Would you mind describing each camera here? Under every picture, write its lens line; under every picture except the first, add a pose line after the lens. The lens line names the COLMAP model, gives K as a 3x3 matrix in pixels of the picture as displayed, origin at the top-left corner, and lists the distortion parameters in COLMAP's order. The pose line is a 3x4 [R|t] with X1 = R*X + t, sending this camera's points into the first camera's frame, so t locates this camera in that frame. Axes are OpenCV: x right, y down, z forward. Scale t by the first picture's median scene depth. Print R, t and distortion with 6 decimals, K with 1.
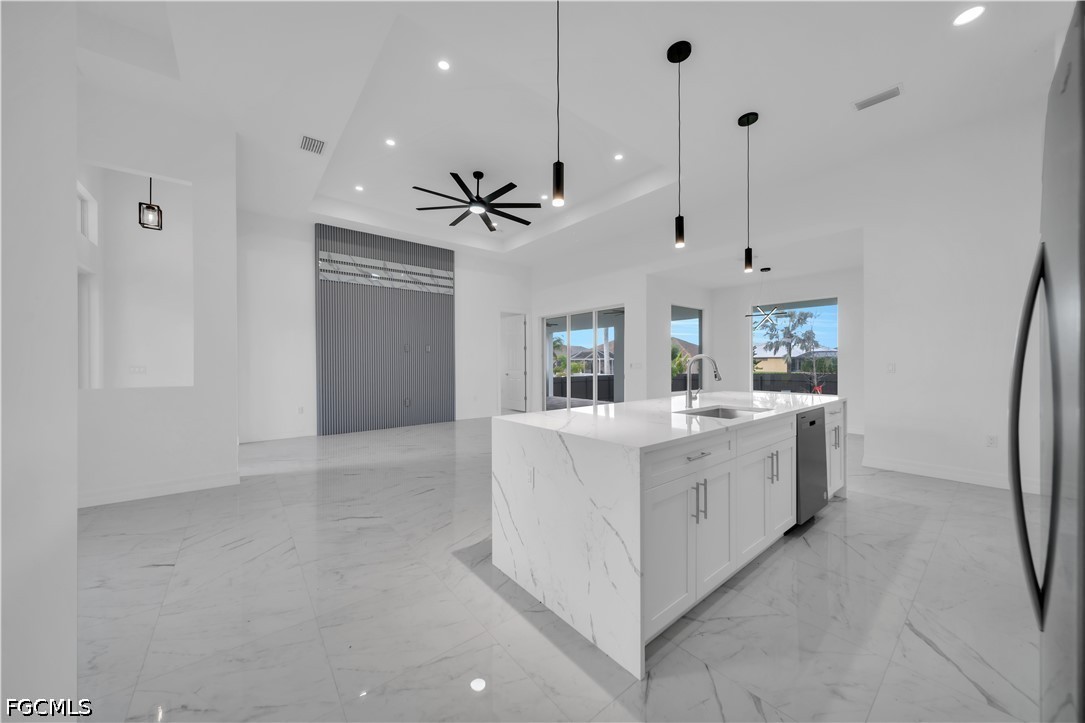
lens RADIAL K [[374.5, 0, 541.2], [0, 374.5, 364.0], [0, 0, 1]] dist [0.001189, -0.001400]
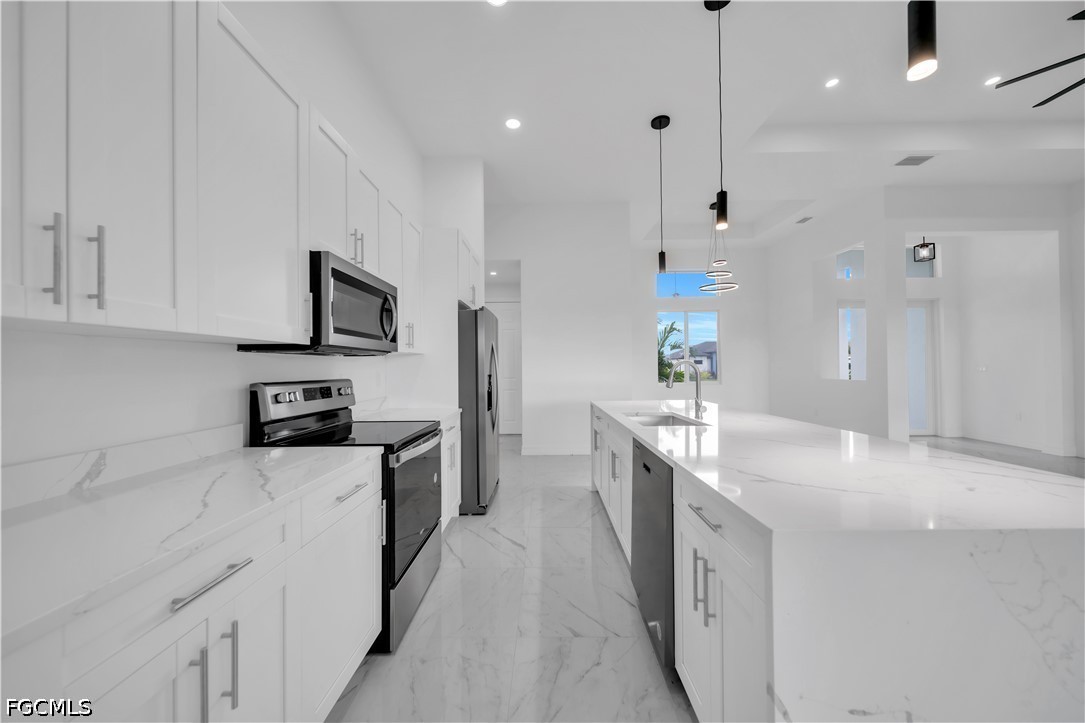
lens RADIAL K [[374.5, 0, 541.2], [0, 374.5, 364.0], [0, 0, 1]] dist [0.001189, -0.001400]
pose [[-0.637022, 0.003005, -0.770840, 1.112186], [0.008350, 0.999961, -0.003002, -0.012487], [0.770801, -0.008349, -0.637022, 1.069826]]
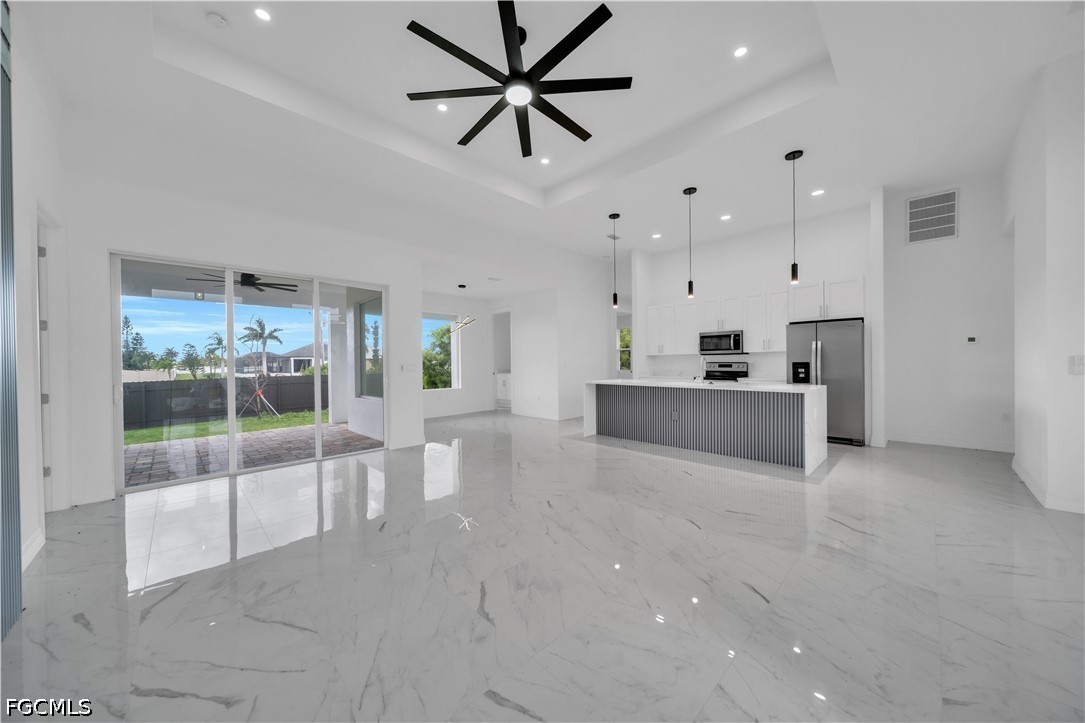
lens RADIAL K [[374.5, 0, 541.2], [0, 374.5, 364.0], [0, 0, 1]] dist [0.001189, -0.001400]
pose [[-0.092387, -0.001920, 0.995721, -1.218933], [0.013906, 0.999898, 0.003218, -0.003250], [-0.995626, 0.014143, -0.092351, 1.671565]]
